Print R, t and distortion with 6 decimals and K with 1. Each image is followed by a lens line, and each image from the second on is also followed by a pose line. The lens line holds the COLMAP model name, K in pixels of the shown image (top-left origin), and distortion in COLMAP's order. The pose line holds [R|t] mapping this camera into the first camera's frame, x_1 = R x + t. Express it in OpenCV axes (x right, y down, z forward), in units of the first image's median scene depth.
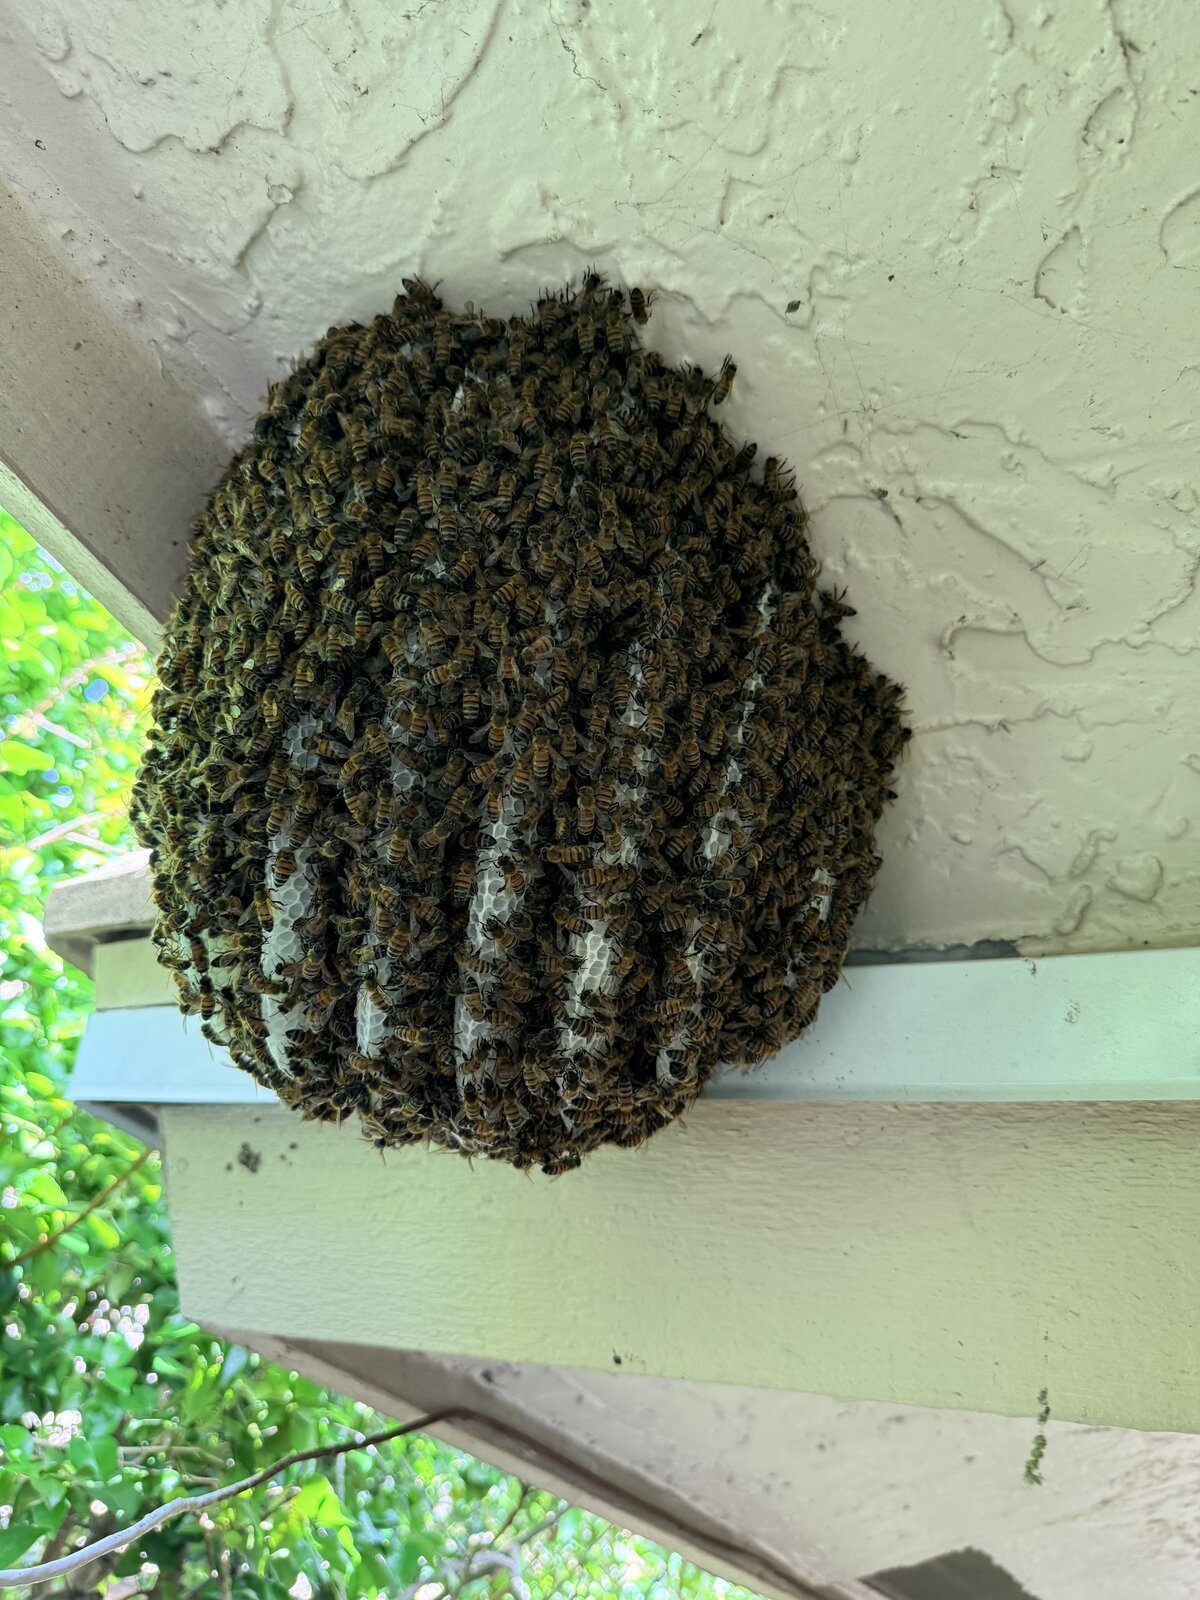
lens RADIAL K [[1228.8, 0, 600.0], [0, 1228.8, 800.0], [0, 0, 1]] dist [-0.001312, 0.001710]
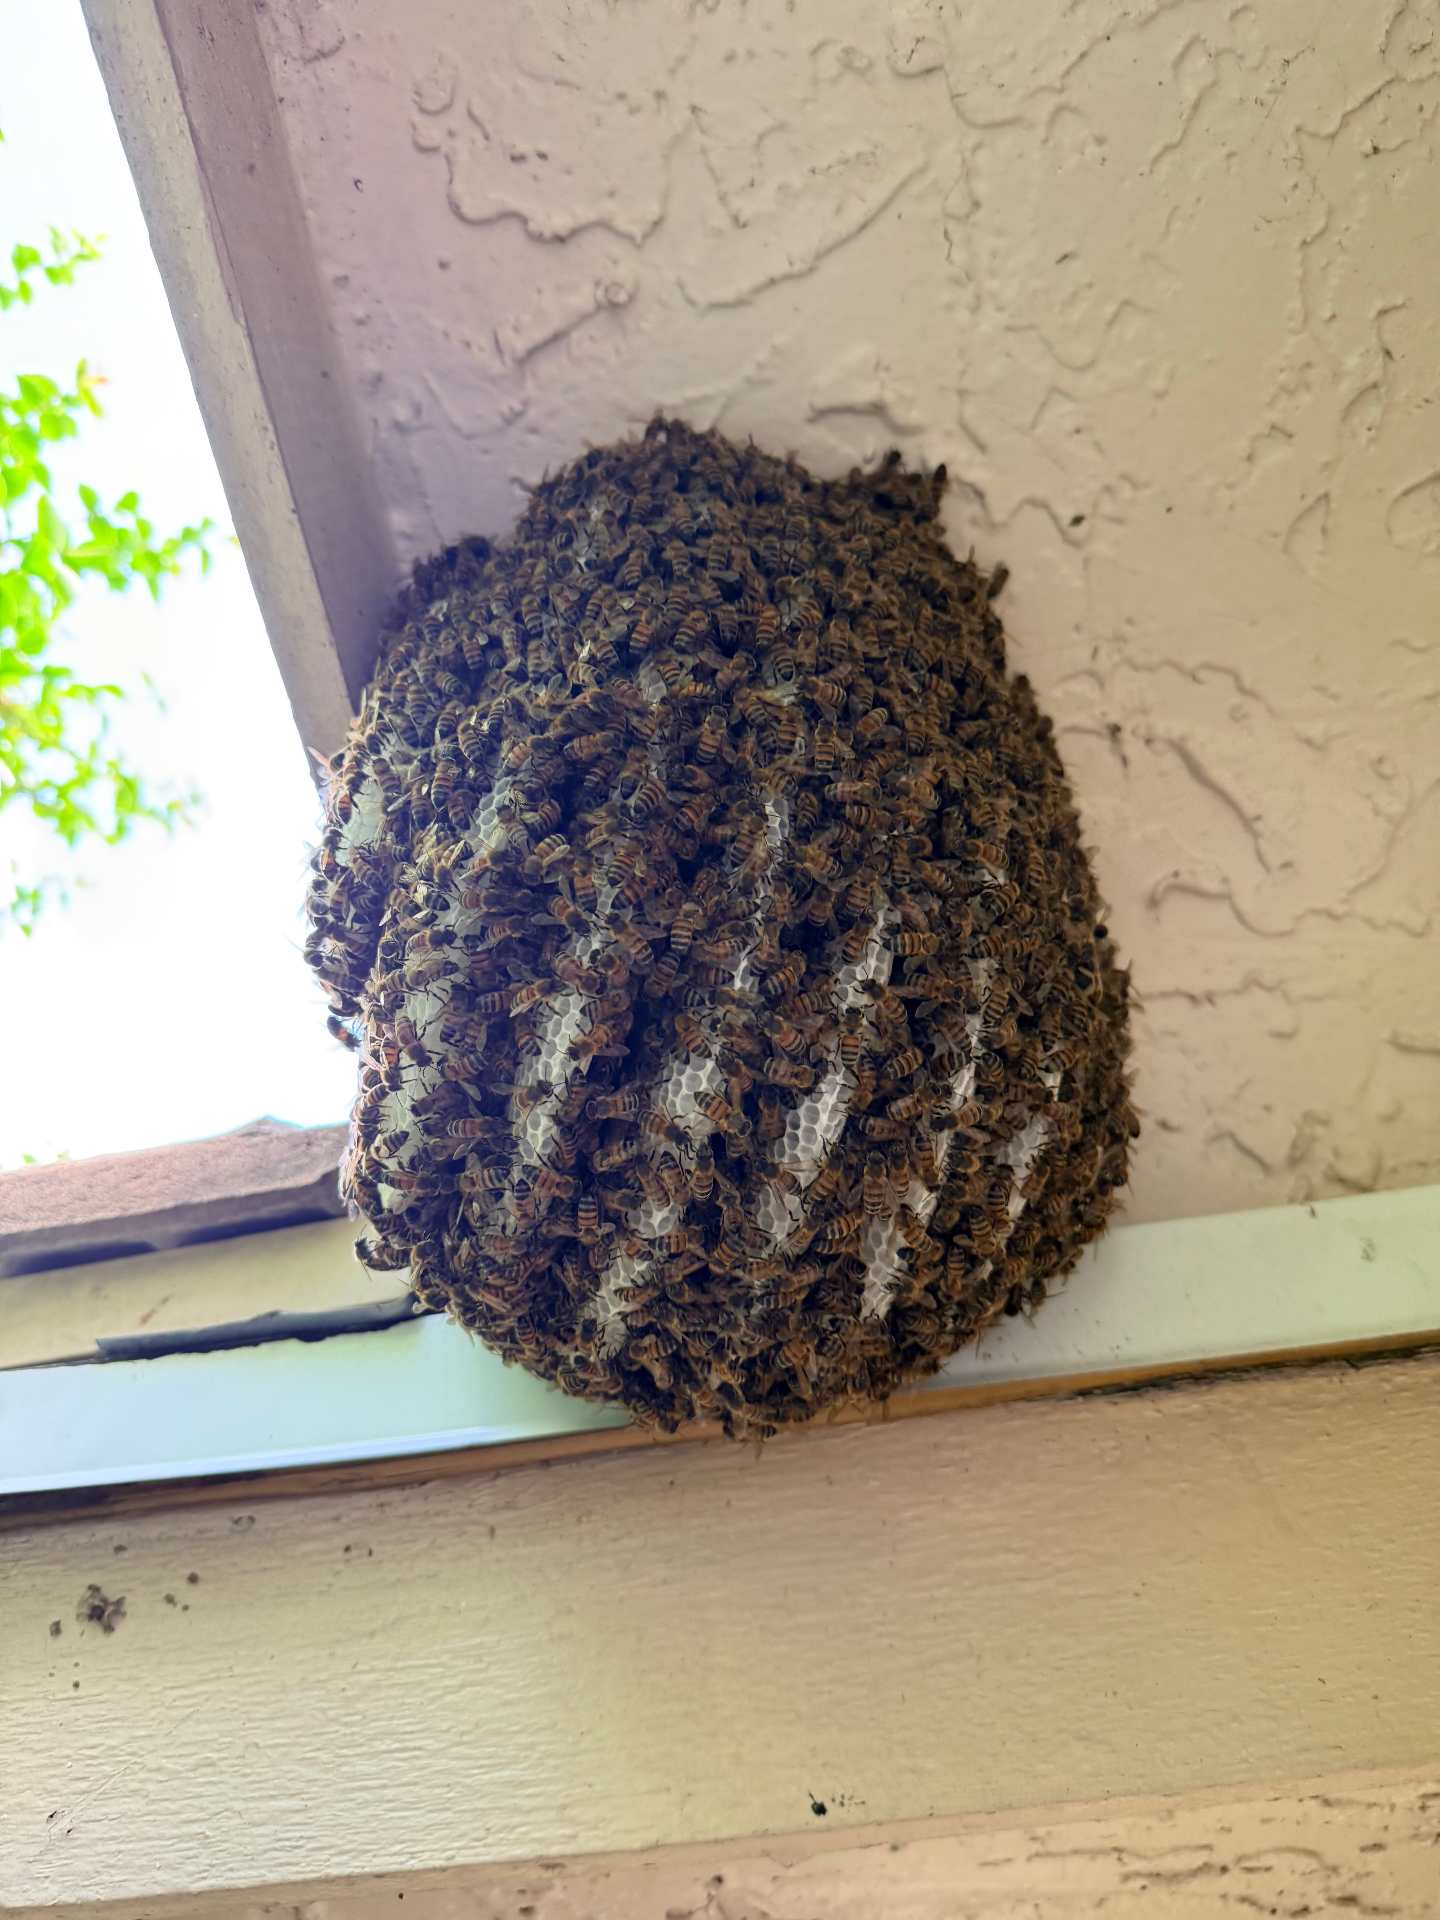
lens RADIAL K [[1474.6, 0, 720.0], [0, 1474.6, 960.0], [0, 0, 1]] dist [-0.001312, 0.001710]
pose [[0.922923, 0.197298, 0.330585, -0.458223], [-0.014442, 0.875835, -0.482394, 0.533610], [-0.384714, 0.440439, 0.811178, 0.237354]]
